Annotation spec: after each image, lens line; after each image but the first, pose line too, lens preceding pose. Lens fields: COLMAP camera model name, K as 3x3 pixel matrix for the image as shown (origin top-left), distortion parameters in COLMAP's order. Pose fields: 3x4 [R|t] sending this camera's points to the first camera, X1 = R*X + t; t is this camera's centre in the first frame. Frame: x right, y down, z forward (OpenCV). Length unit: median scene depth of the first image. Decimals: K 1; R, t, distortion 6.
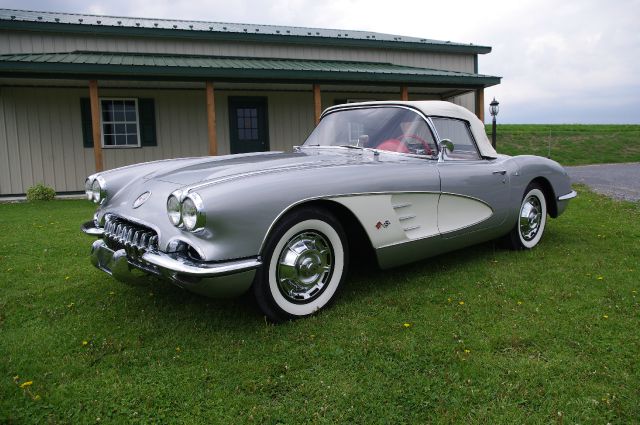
lens RADIAL K [[481.0, 0, 319.4], [0, 481.0, 202.7], [0, 0, 1]] dist [-0.048637, 0.052945]
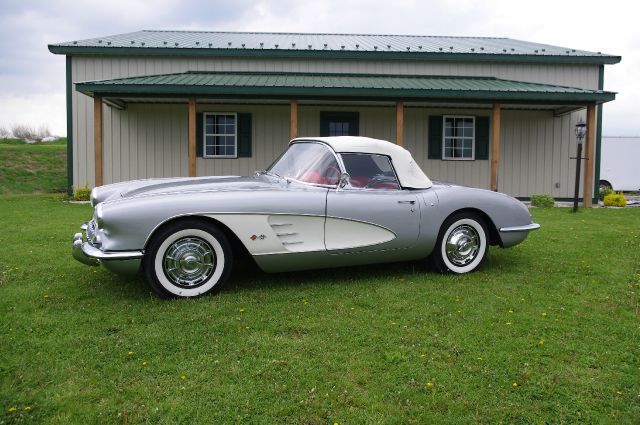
lens RADIAL K [[513.7, 0, 319.6], [0, 513.7, 203.5], [0, 0, 1]] dist [-0.047745, 0.059466]
pose [[0.957690, 0.057908, -0.281916, 0.586854], [-0.064549, 0.997812, -0.014319, -0.032623], [0.280470, 0.031911, 0.959332, -0.264898]]
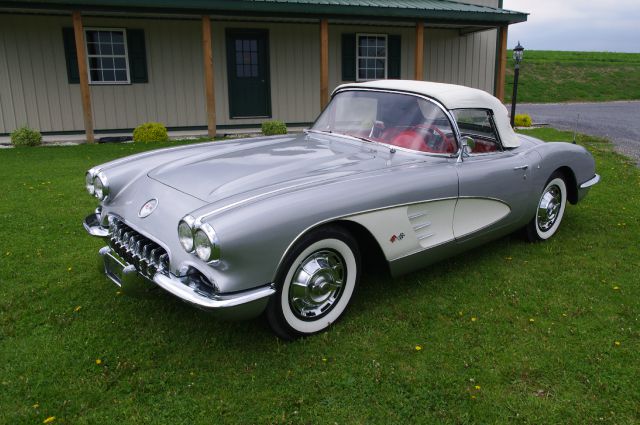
lens RADIAL K [[513.7, 0, 319.6], [0, 513.7, 203.5], [0, 0, 1]] dist [-0.047745, 0.059466]
pose [[0.999690, 0.024883, 0.001154, -0.024004], [-0.024803, 0.990079, 0.138303, -0.138369], [0.002299, -0.138289, 0.990389, -0.014057]]
